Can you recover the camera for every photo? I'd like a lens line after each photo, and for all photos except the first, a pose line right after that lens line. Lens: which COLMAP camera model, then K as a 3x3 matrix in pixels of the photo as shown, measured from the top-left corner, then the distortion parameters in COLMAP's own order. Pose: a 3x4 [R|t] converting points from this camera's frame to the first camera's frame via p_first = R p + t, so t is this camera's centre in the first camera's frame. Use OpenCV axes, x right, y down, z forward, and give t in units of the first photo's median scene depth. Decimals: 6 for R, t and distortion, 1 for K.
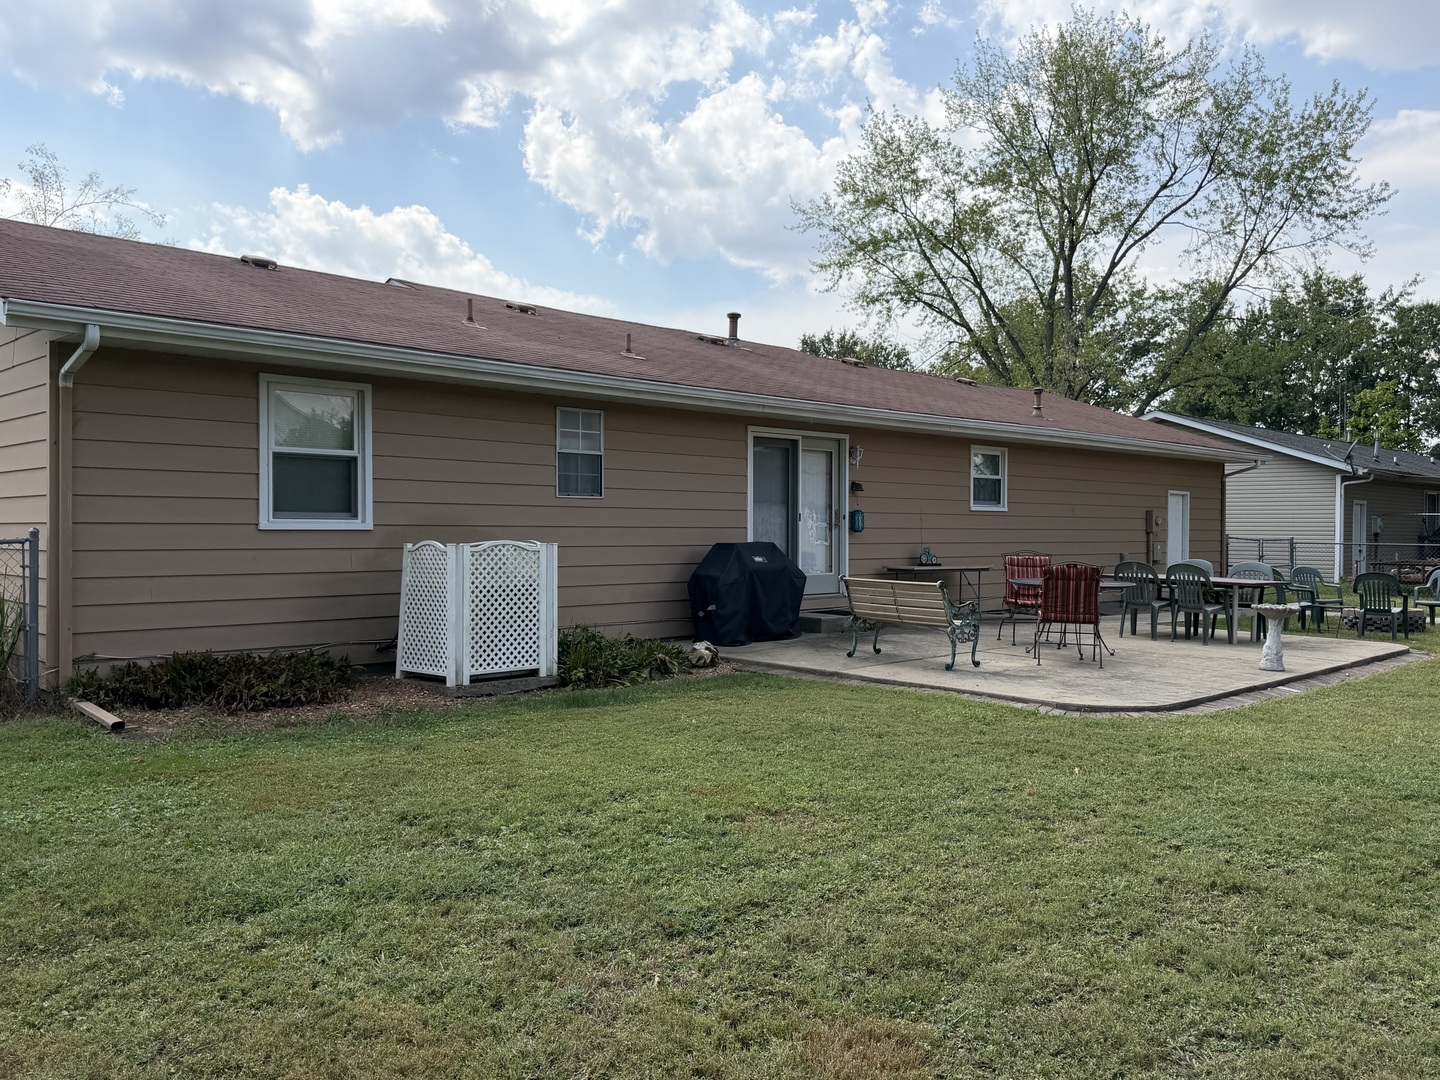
lens RADIAL K [[1161.2, 0, 719.3], [0, 1161.2, 539.3], [0, 0, 1]] dist [0.088688, 0.004177]
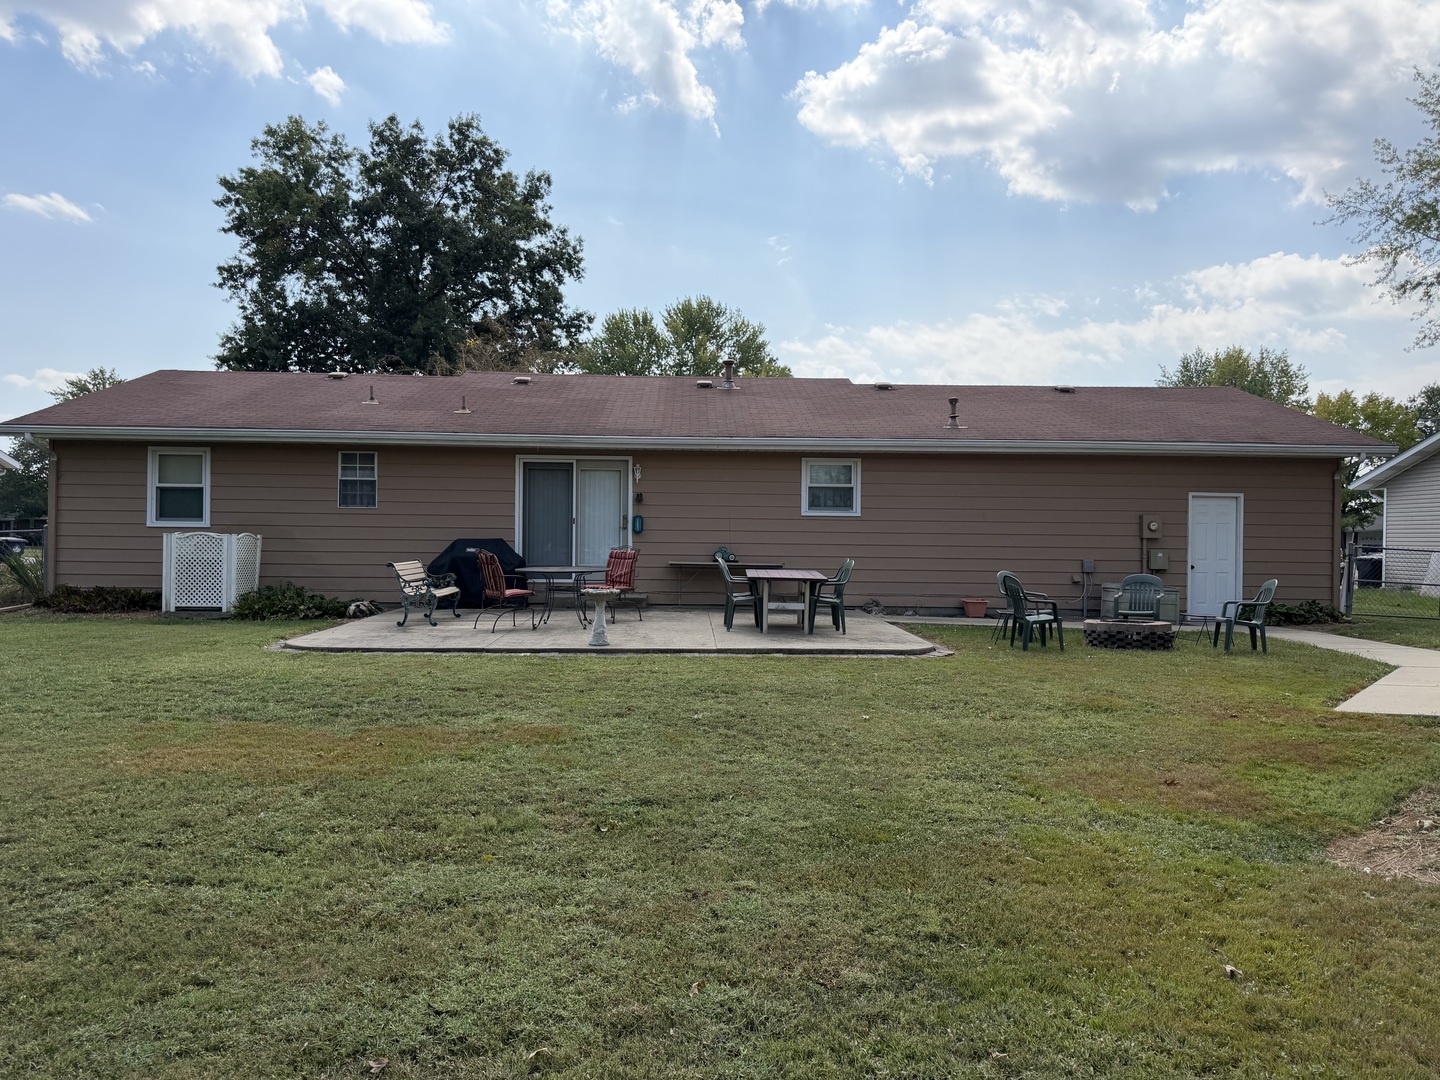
lens RADIAL K [[1007.4, 0, 719.5], [0, 1007.4, 535.6], [0, 0, 1]] dist [0.005778, -0.000111]
pose [[0.772733, 0.006203, -0.634701, 1.129207], [-0.012513, 0.999907, -0.005462, 0.003214], [0.634608, 0.012163, 0.772739, 0.252531]]
